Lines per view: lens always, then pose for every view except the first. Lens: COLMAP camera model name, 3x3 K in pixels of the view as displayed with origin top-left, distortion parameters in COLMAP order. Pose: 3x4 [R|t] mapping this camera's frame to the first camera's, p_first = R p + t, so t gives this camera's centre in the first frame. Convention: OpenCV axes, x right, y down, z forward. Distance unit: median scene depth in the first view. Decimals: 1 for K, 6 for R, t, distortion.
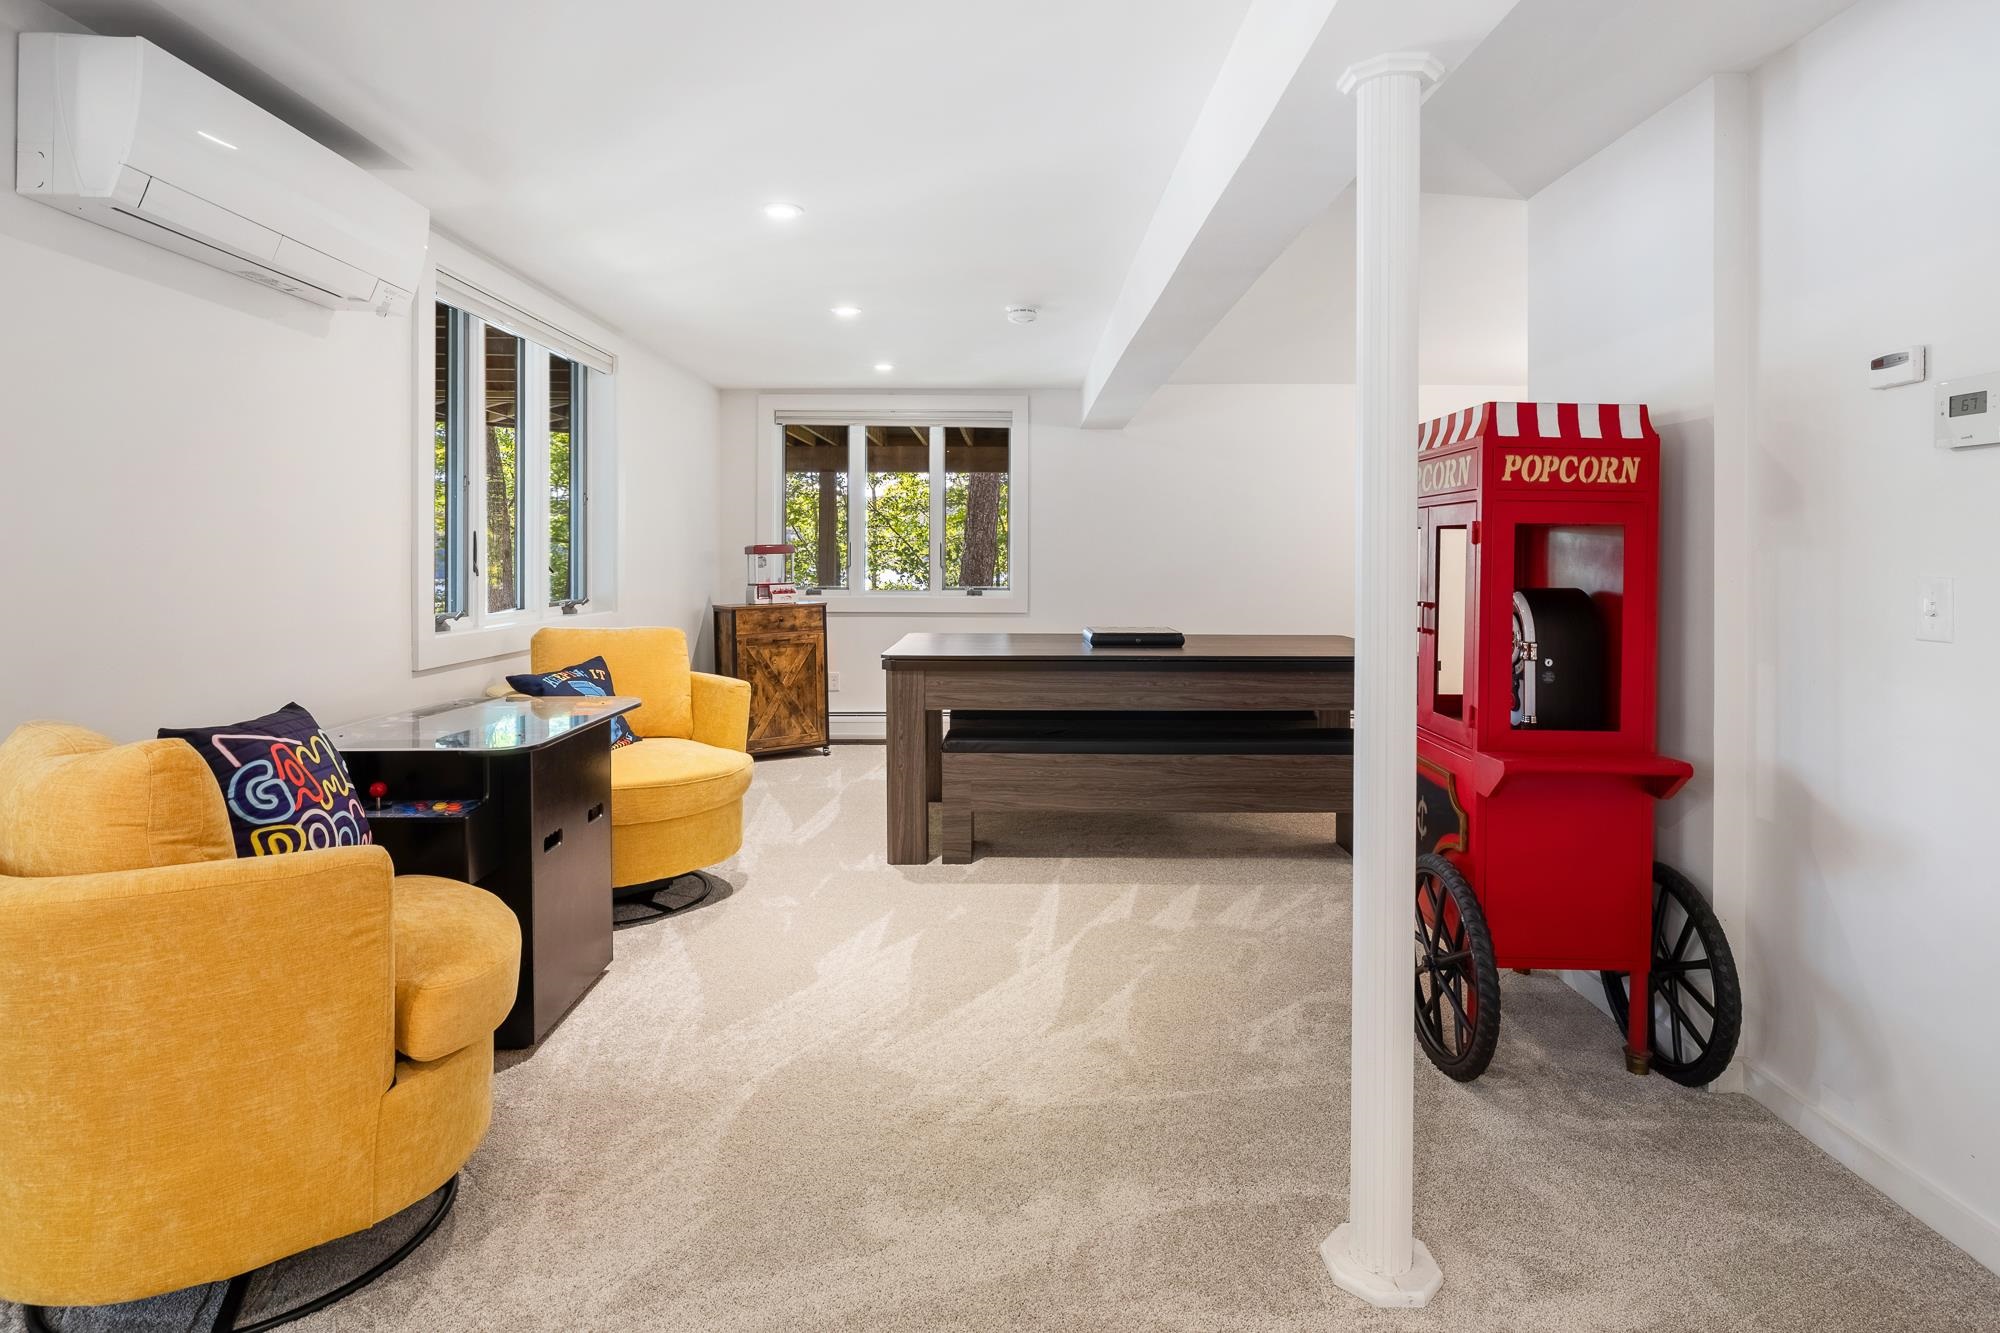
lens RADIAL K [[1004.1, 0, 1005.4], [0, 1004.1, 544.0], [0, 0, 1]] dist [0.000047, 0.000012]
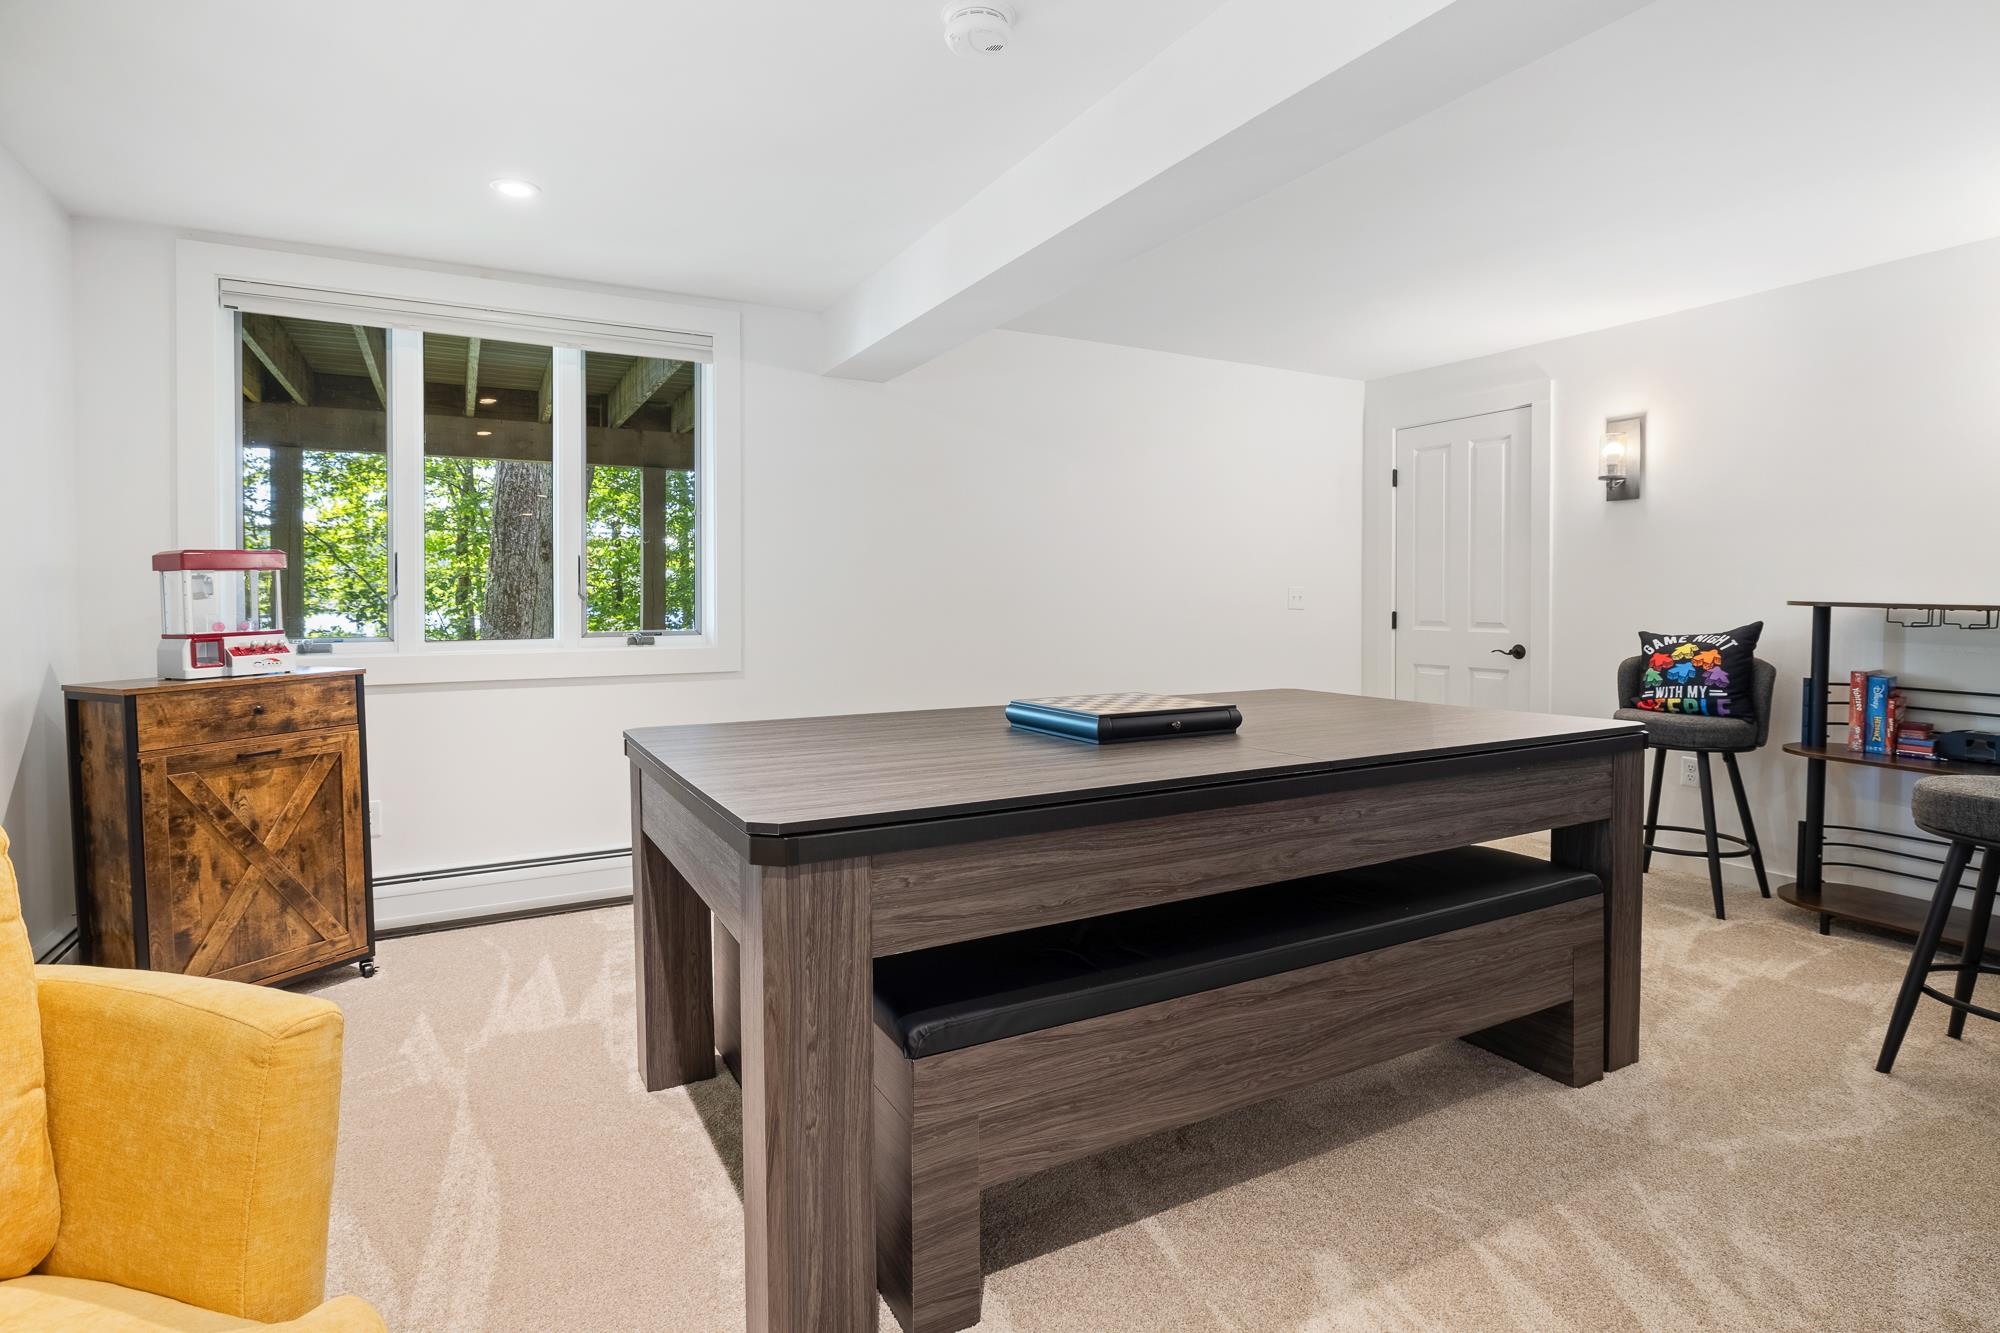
lens RADIAL K [[1004.1, 0, 984.6], [0, 1004.1, 615.1], [0, 0, 1]] dist [0.000047, 0.000012]
pose [[0.884267, -0.015715, 0.466717, -0.142633], [0.001698, 0.999535, 0.030439, 0.017840], [-0.466978, -0.026124, 0.883883, 0.434977]]
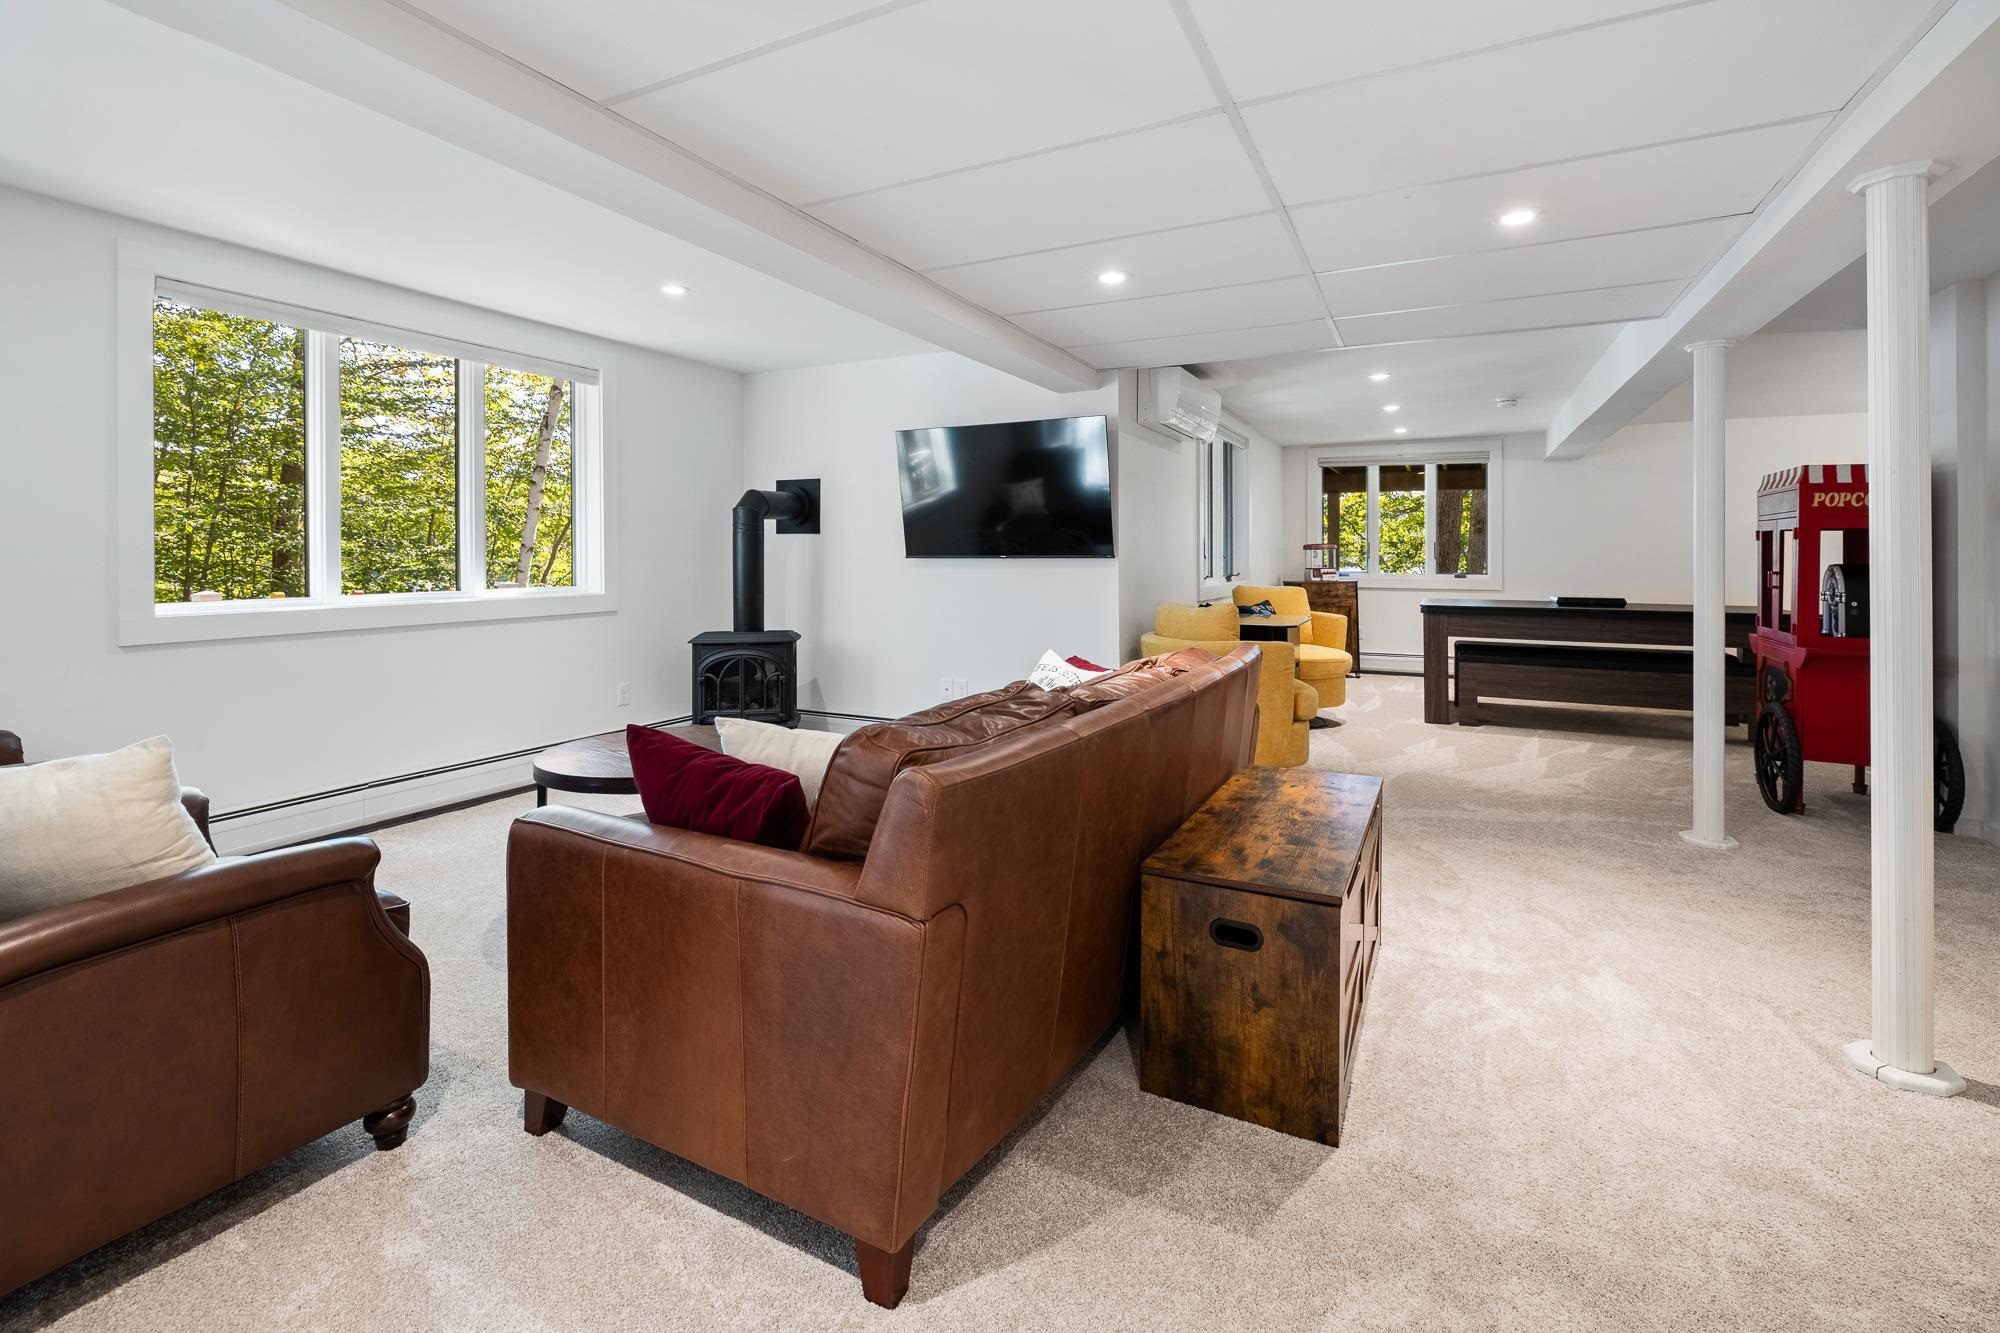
lens RADIAL K [[870.8, 0, 1029.0], [0, 870.8, 543.1], [0, 0, 1]] dist [-0.000989, -0.001582]
pose [[0.901522, -0.004674, -0.432708, -0.054021], [0.003424, 0.999987, -0.003668, 0.003259], [0.432720, 0.001825, 0.901527, -0.456066]]
